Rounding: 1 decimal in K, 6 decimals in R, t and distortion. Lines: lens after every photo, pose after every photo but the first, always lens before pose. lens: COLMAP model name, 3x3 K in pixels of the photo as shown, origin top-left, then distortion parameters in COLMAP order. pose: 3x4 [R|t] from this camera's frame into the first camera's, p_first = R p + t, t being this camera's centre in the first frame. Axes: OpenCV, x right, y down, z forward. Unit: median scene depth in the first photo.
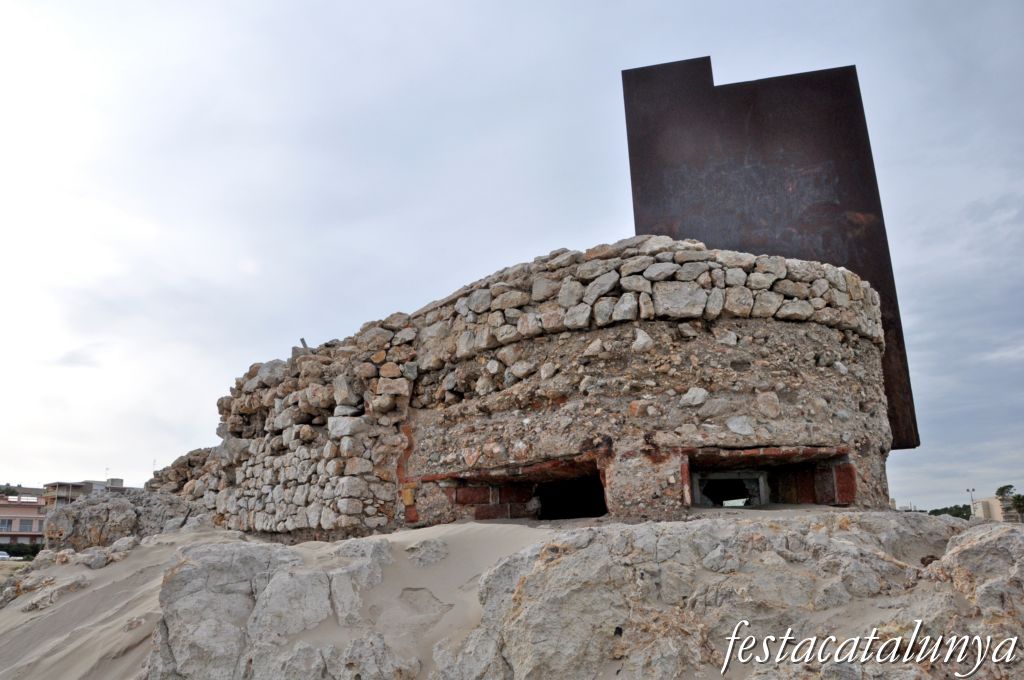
lens RADIAL K [[813.9, 0, 512.9], [0, 813.9, 339.8], [0, 0, 1]] dist [-0.080990, -0.006158]
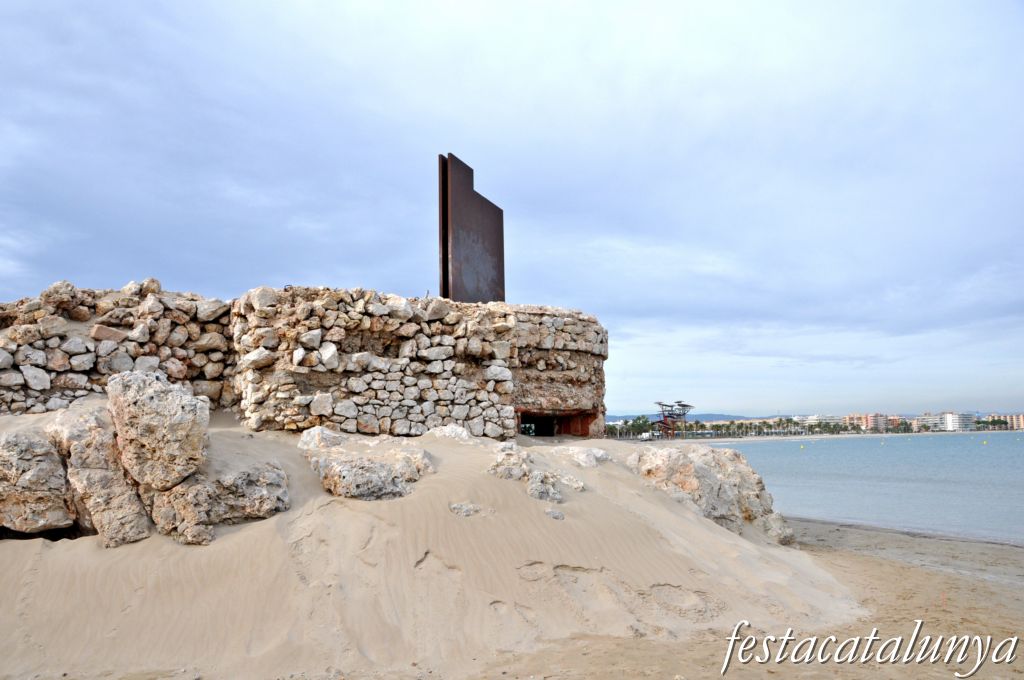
lens RADIAL K [[813.9, 0, 512.8], [0, 813.9, 345.0], [0, 0, 1]] dist [-0.080990, -0.006158]
pose [[0.054718, 0.133953, 0.989476, -1.785688], [-0.257828, 0.959250, -0.115604, 0.231696], [-0.964640, -0.248789, 0.087025, 0.855593]]
